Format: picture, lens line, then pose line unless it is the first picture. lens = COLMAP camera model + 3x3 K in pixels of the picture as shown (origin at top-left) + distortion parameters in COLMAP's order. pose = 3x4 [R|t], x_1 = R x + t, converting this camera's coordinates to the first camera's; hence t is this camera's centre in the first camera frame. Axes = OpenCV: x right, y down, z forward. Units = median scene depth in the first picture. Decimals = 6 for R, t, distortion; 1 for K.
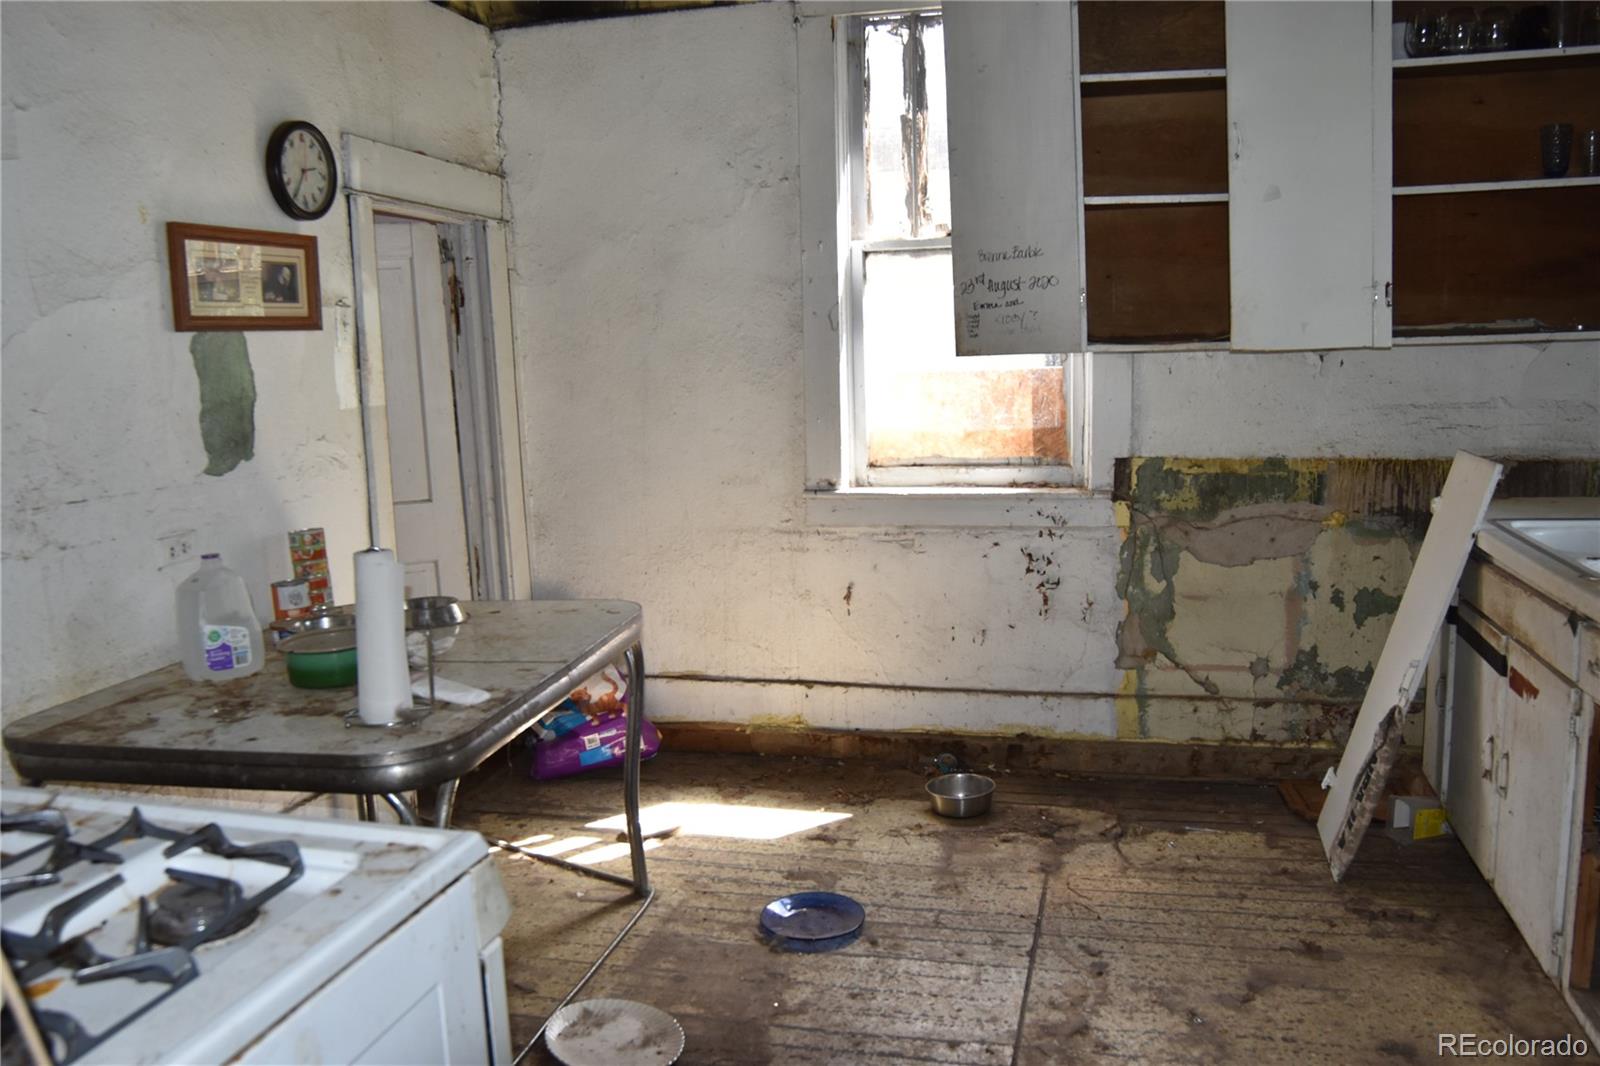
lens RADIAL K [[1257.0, 0, 800.0], [0, 1257.0, 533.0], [0, 0, 1]] dist [-0.109682, 0.062122]
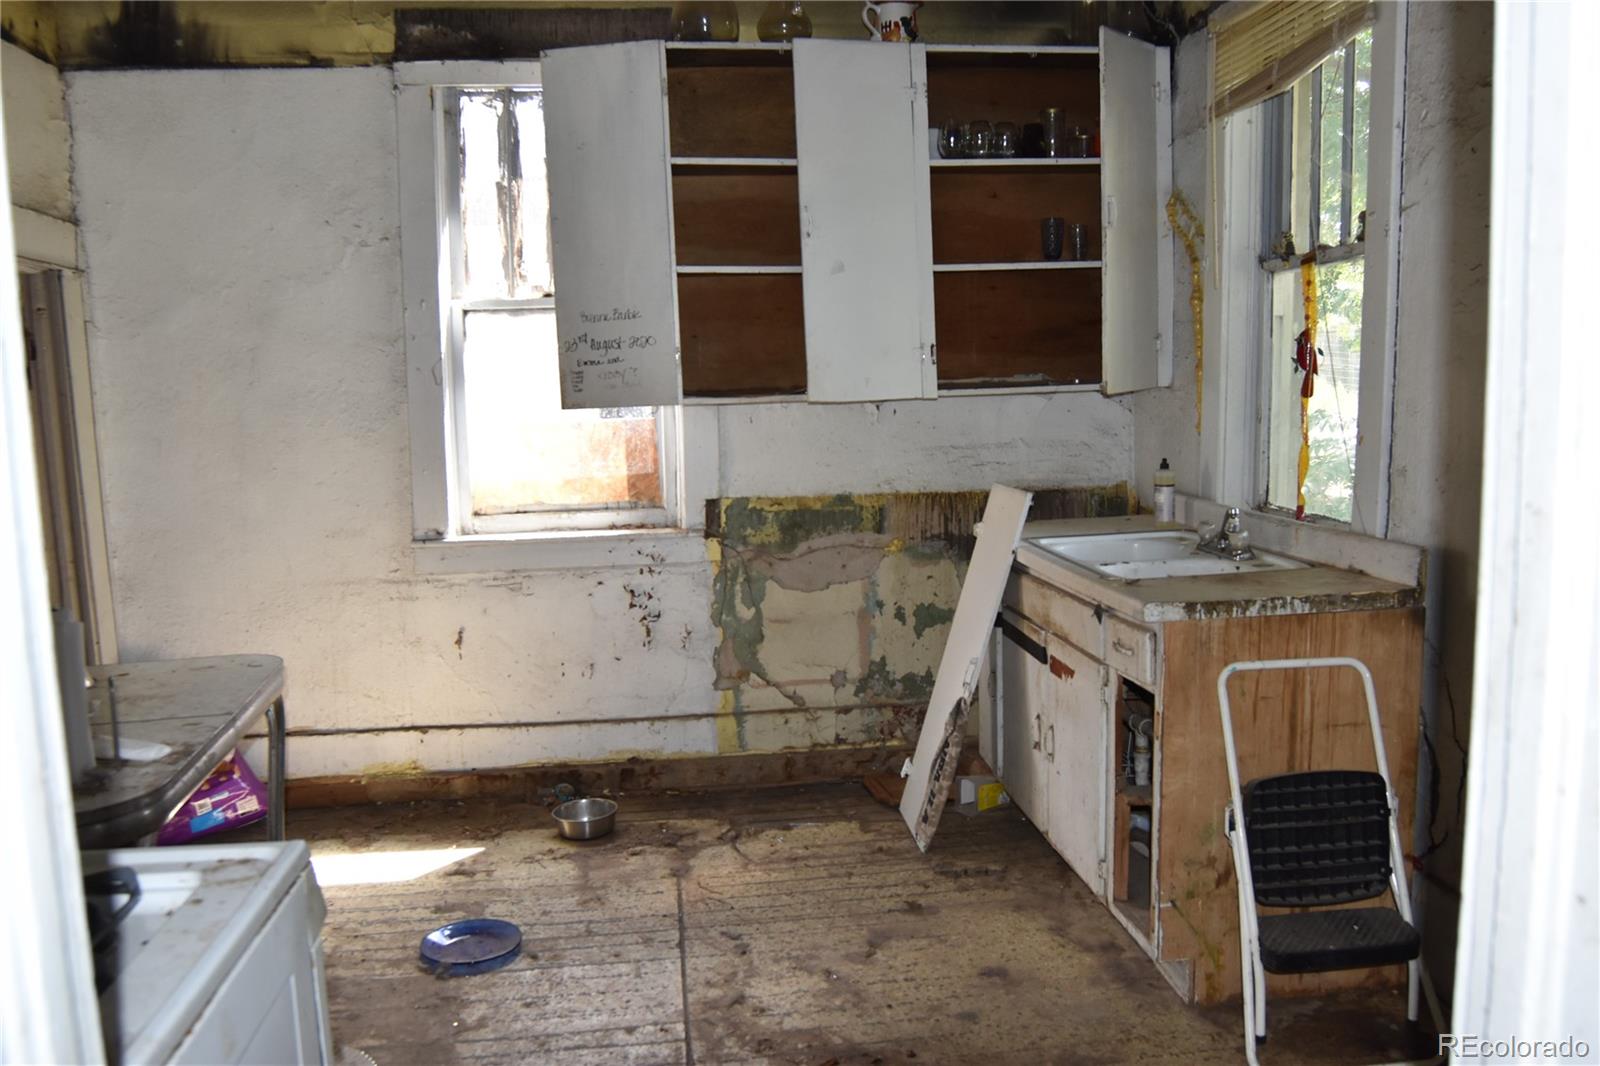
lens RADIAL K [[1257.0, 0, 800.0], [0, 1257.0, 533.0], [0, 0, 1]] dist [-0.109682, 0.062122]
pose [[0.931194, -0.037597, 0.362580, -0.080194], [0.051534, 0.998255, -0.028840, 0.006564], [-0.360863, 0.045540, 0.931506, -0.071738]]
